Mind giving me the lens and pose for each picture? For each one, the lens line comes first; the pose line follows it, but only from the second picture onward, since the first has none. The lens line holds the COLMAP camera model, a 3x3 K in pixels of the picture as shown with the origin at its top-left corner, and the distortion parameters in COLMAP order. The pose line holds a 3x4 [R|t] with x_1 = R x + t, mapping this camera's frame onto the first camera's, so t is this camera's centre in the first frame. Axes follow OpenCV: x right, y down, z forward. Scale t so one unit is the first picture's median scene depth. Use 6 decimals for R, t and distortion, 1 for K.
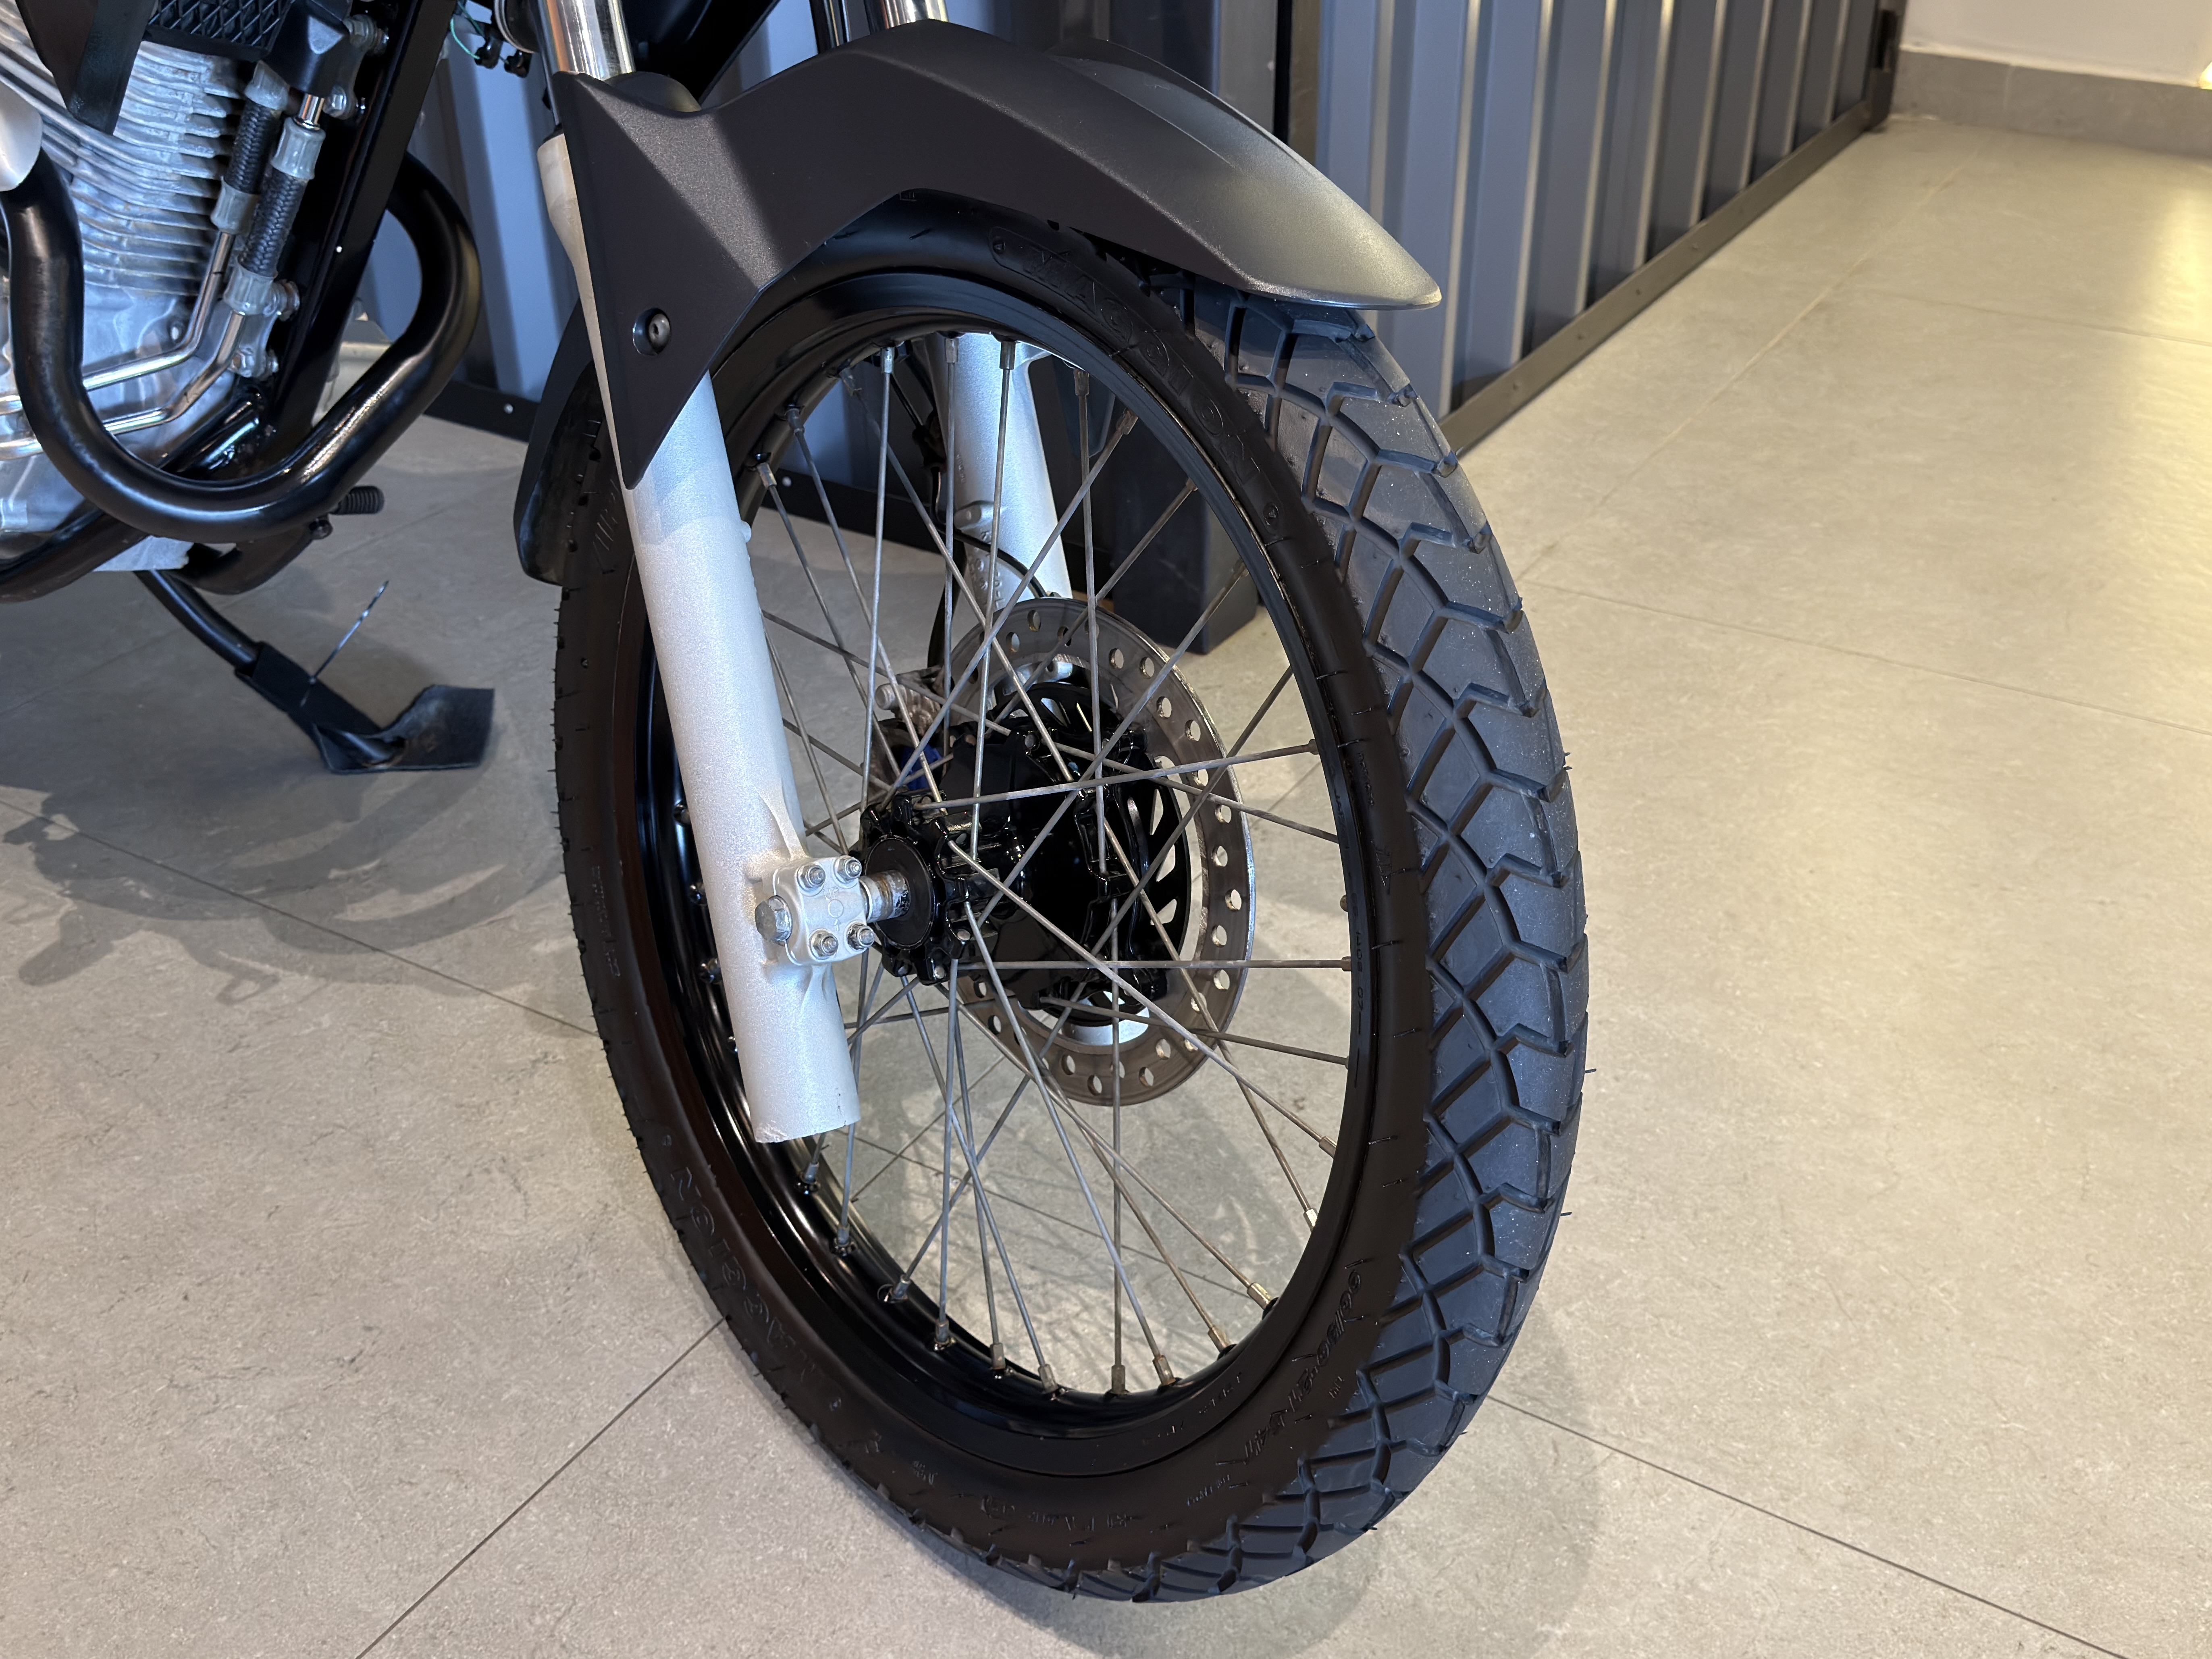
lens RADIAL K [[2345.8, 0, 1113.6], [0, 2345.8, 827.3], [0, 0, 1]] dist [0.072371, 0.000000]
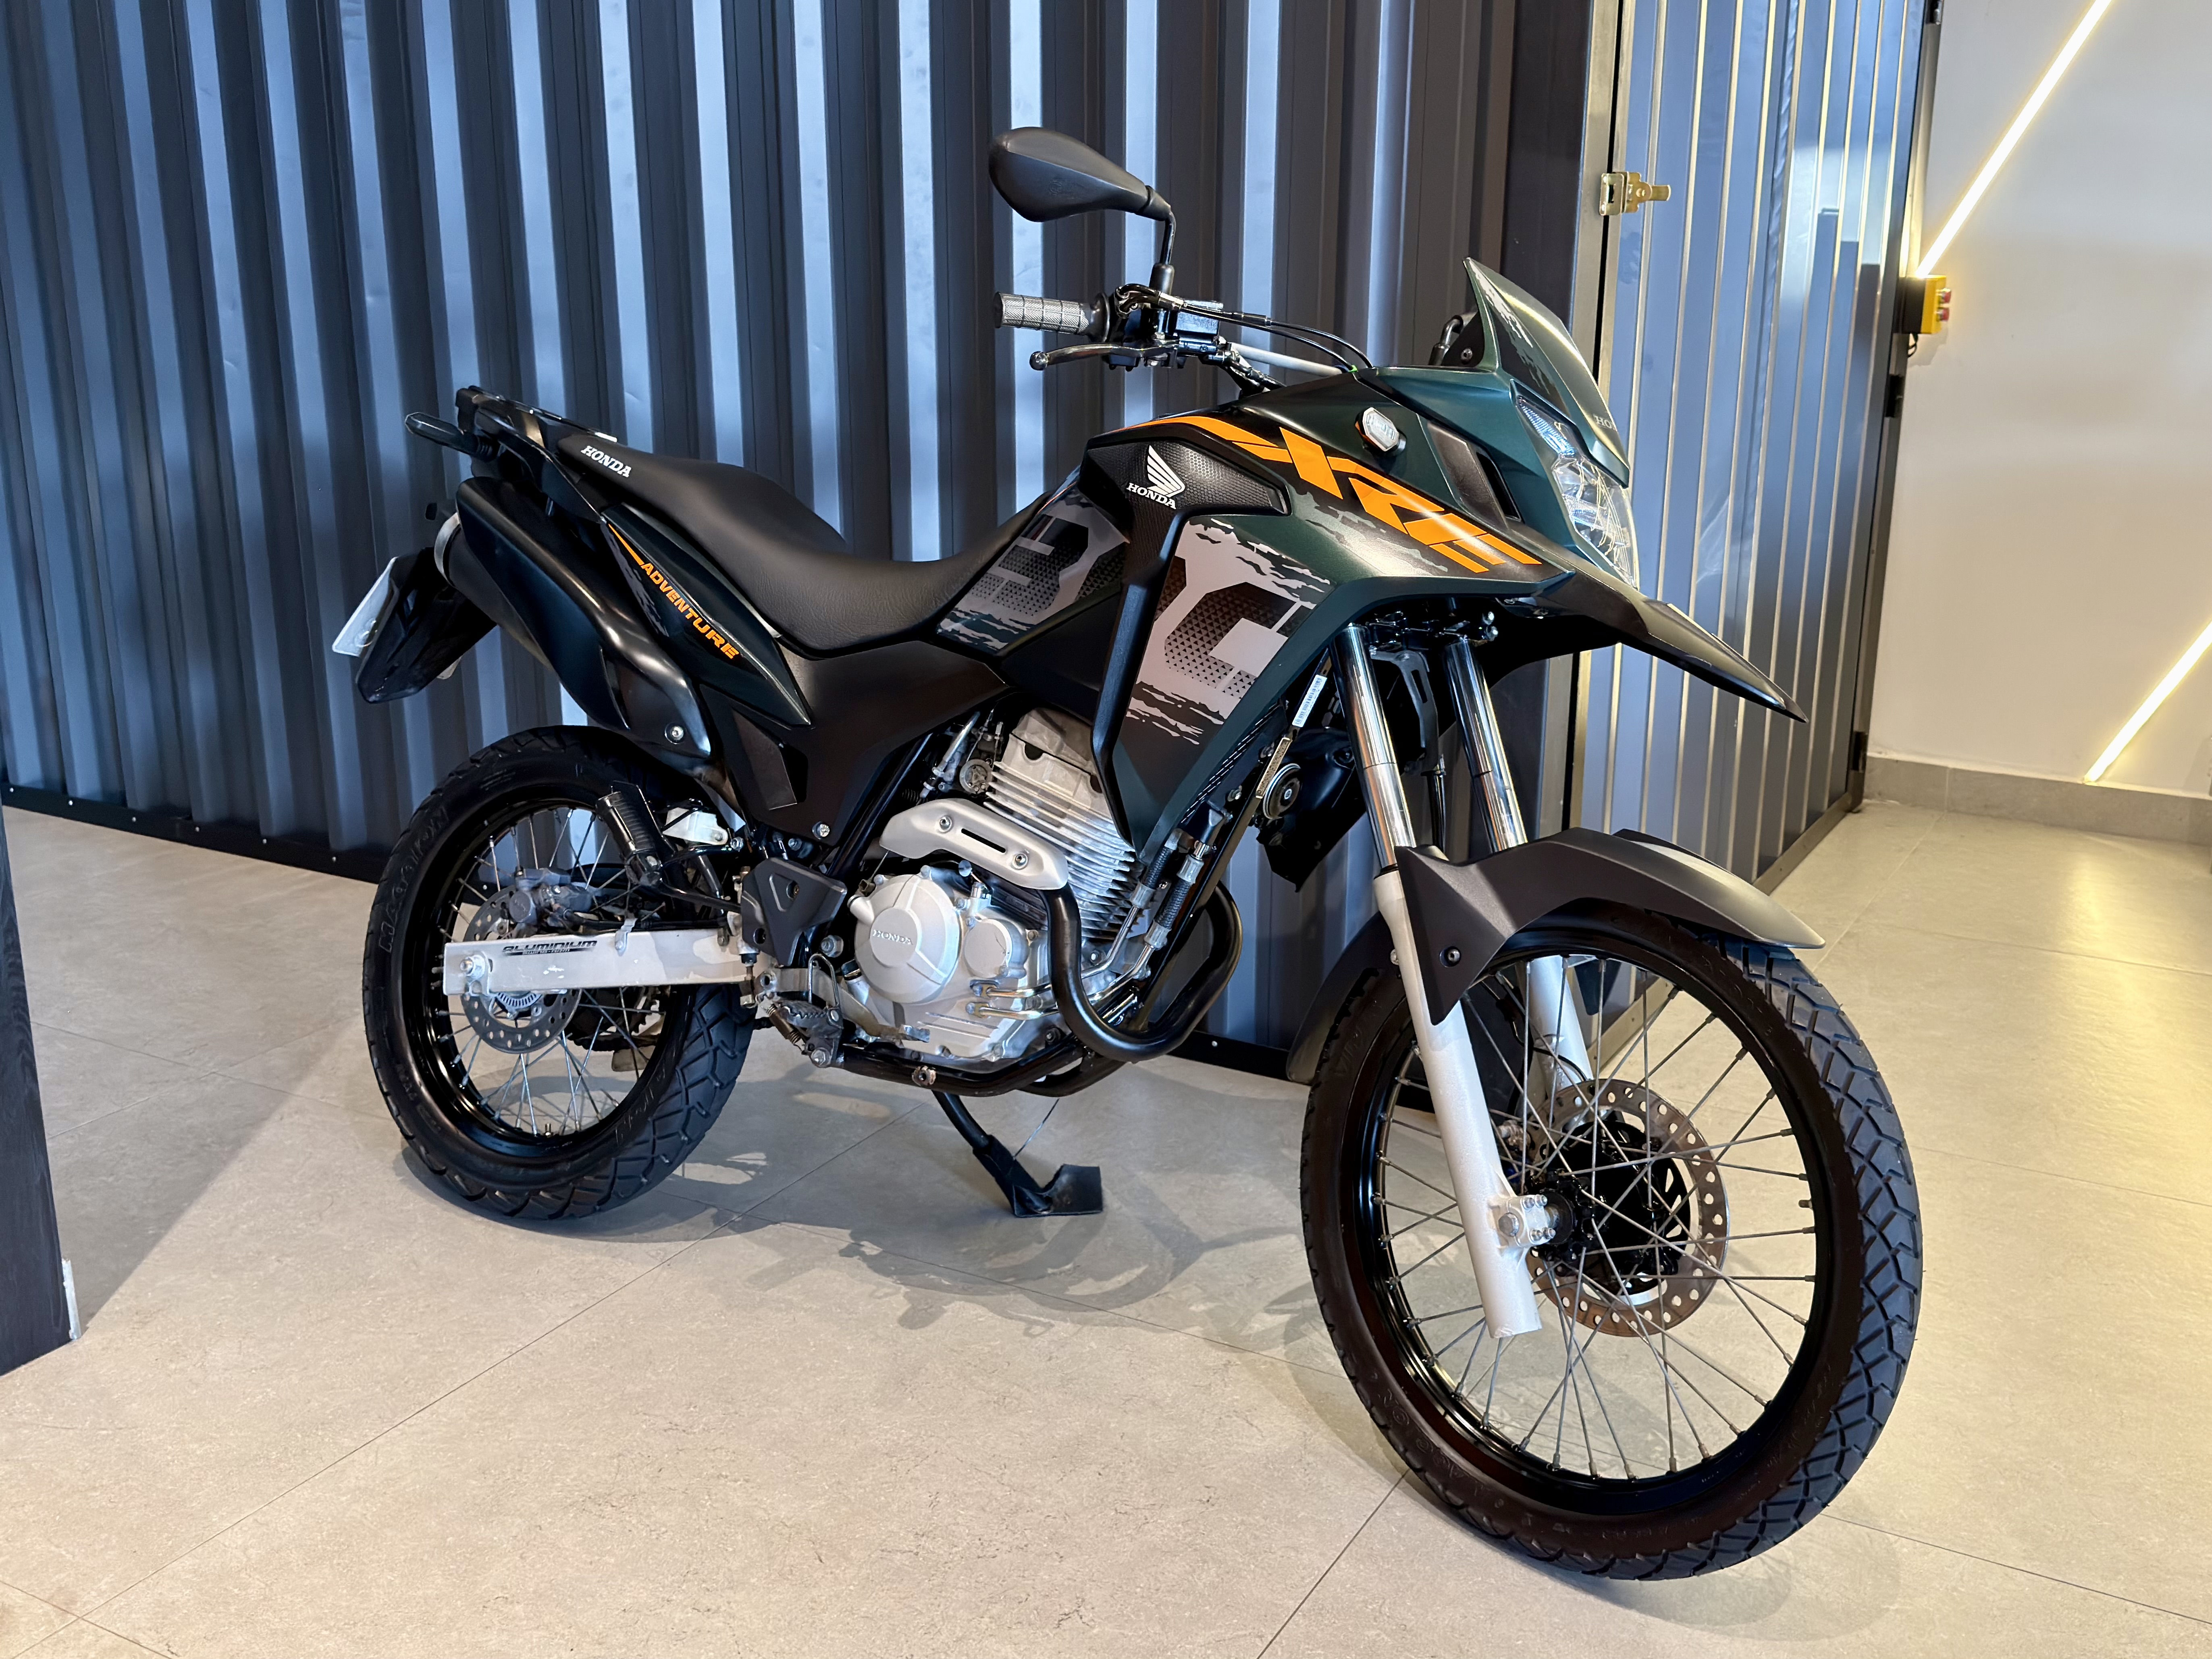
lens RADIAL K [[2345.8, 0, 1113.6], [0, 2345.8, 846.3], [0, 0, 1]] dist [0.072371, 0.000000]
pose [[0.999254, 0.002424, 0.038541, -0.561919], [0.007040, 0.969870, -0.243523, 0.214012], [-0.037970, 0.243613, 0.969129, -1.092233]]
